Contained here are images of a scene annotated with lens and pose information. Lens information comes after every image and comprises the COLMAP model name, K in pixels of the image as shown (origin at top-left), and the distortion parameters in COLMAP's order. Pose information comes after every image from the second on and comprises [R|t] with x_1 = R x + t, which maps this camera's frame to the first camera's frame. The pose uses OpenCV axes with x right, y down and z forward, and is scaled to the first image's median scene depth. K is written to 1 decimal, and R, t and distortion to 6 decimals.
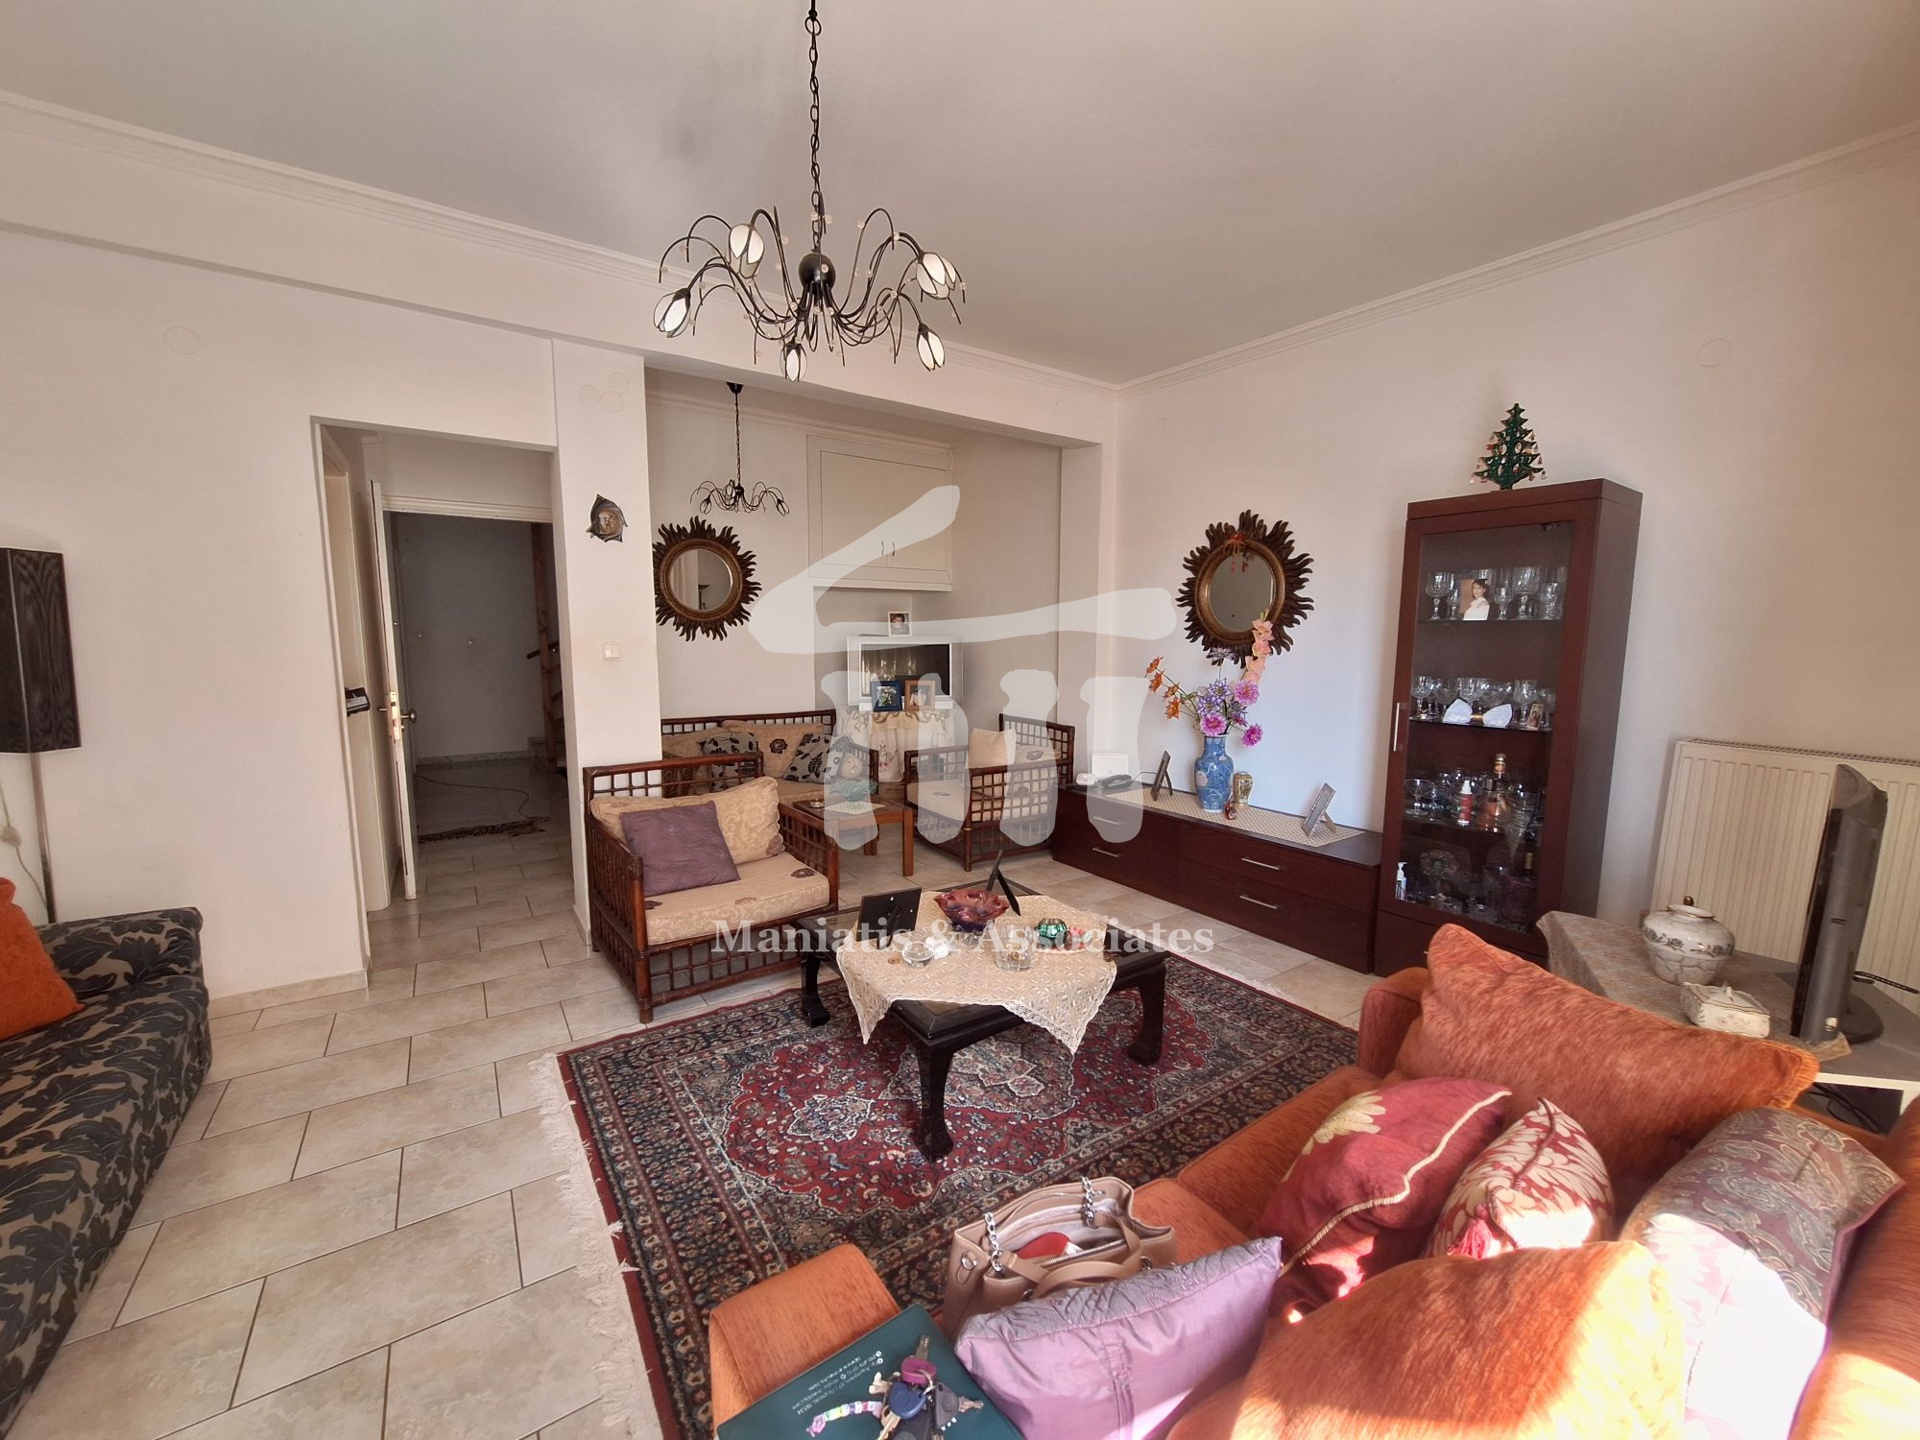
lens RADIAL K [[746.2, 0, 959.8], [0, 746.2, 725.0], [0, 0, 1]] dist [-0.000924, -0.000433]
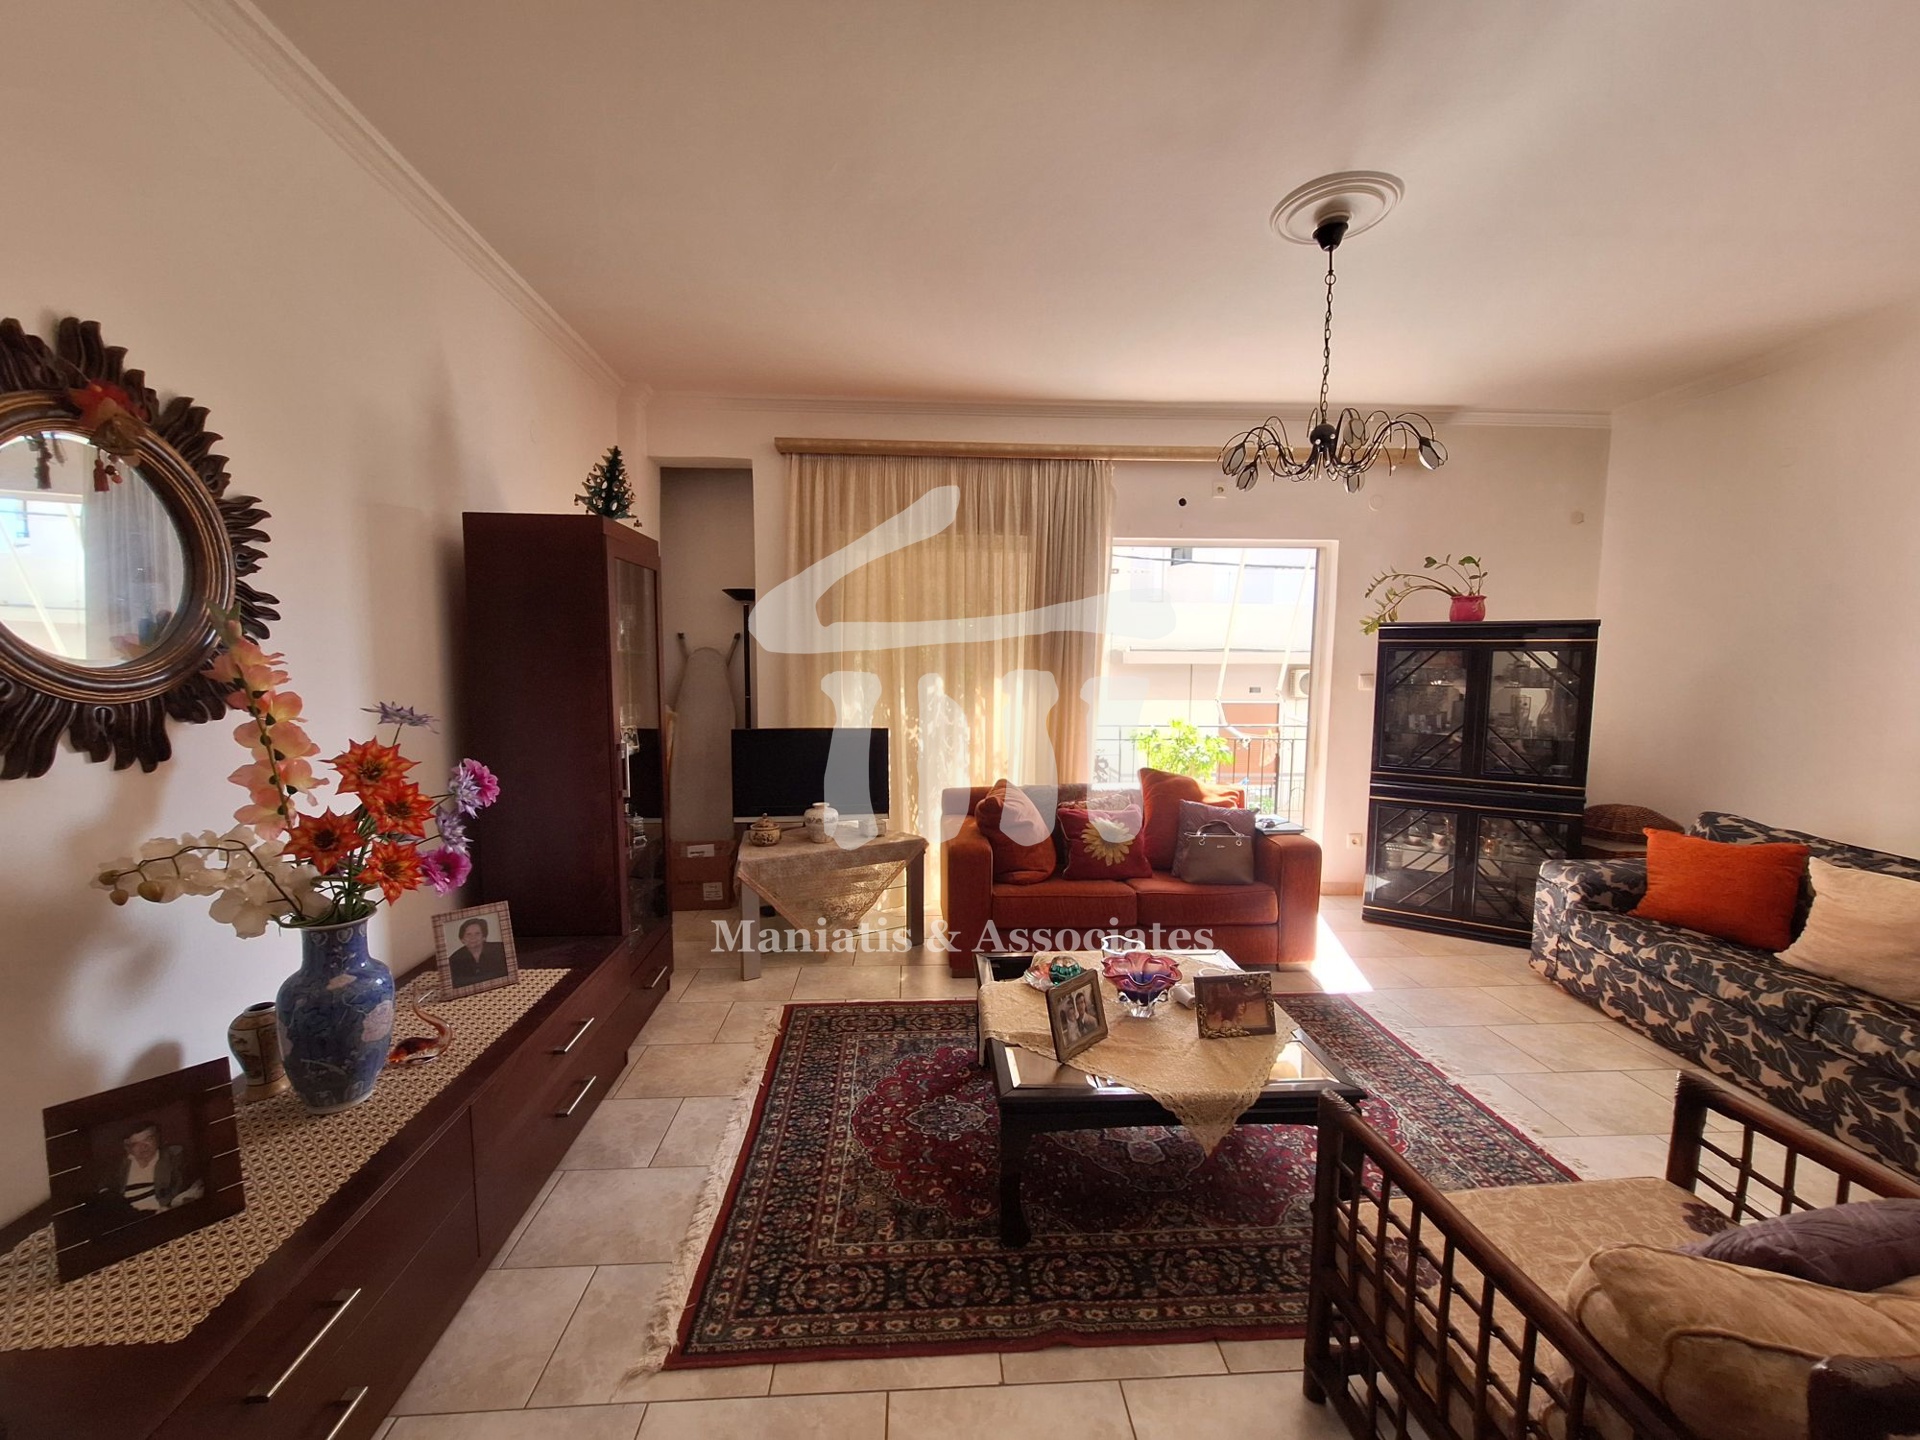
lens RADIAL K [[746.2, 0, 953.3], [0, 746.2, 719.9], [0, 0, 1]] dist [-0.000924, -0.000433]
pose [[-0.860909, -0.051948, 0.506101, -0.153381], [0.055254, 0.979342, 0.194514, -0.160140], [-0.505750, 0.195423, -0.840254, 1.196266]]
